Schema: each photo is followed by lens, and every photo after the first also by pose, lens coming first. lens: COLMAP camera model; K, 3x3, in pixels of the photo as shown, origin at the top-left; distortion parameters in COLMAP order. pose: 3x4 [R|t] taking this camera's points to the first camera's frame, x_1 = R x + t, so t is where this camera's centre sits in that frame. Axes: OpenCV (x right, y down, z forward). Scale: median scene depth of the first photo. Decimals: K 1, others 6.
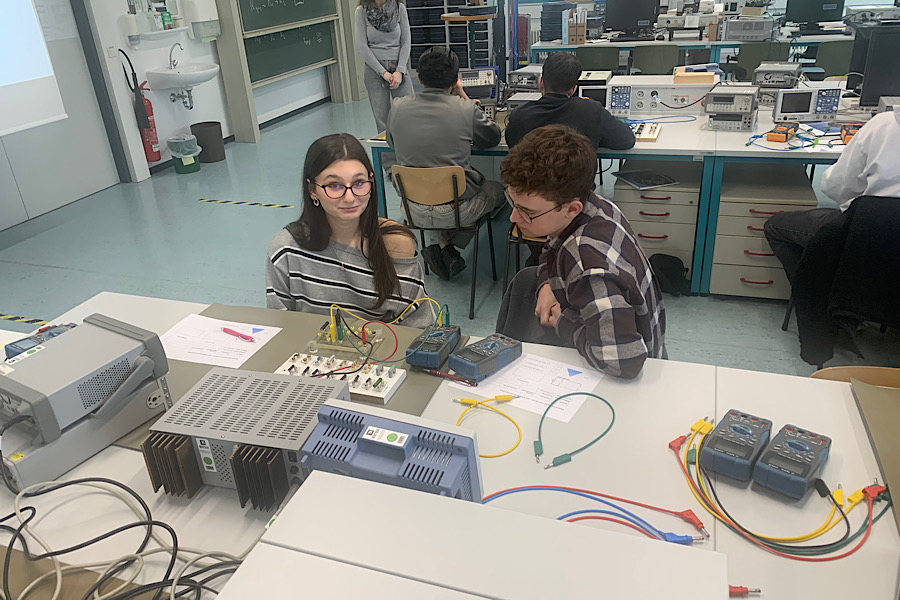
lens RADIAL K [[683.4, 0, 451.2], [0, 683.4, 290.4], [0, 0, 1]] dist [0.006219, -0.000024]
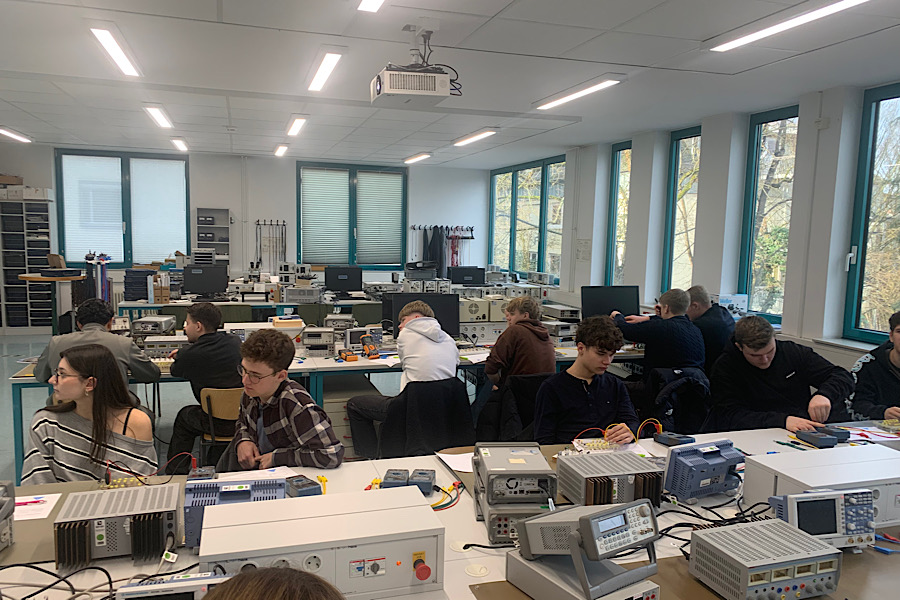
lens RADIAL K [[683.4, 0, 451.2], [0, 683.4, 290.4], [0, 0, 1]] dist [0.006219, -0.000024]
pose [[0.801141, 0.027516, 0.597843, -0.123678], [0.194351, 0.932840, -0.303375, 0.066171], [-0.566039, 0.359238, 0.741989, -0.141777]]
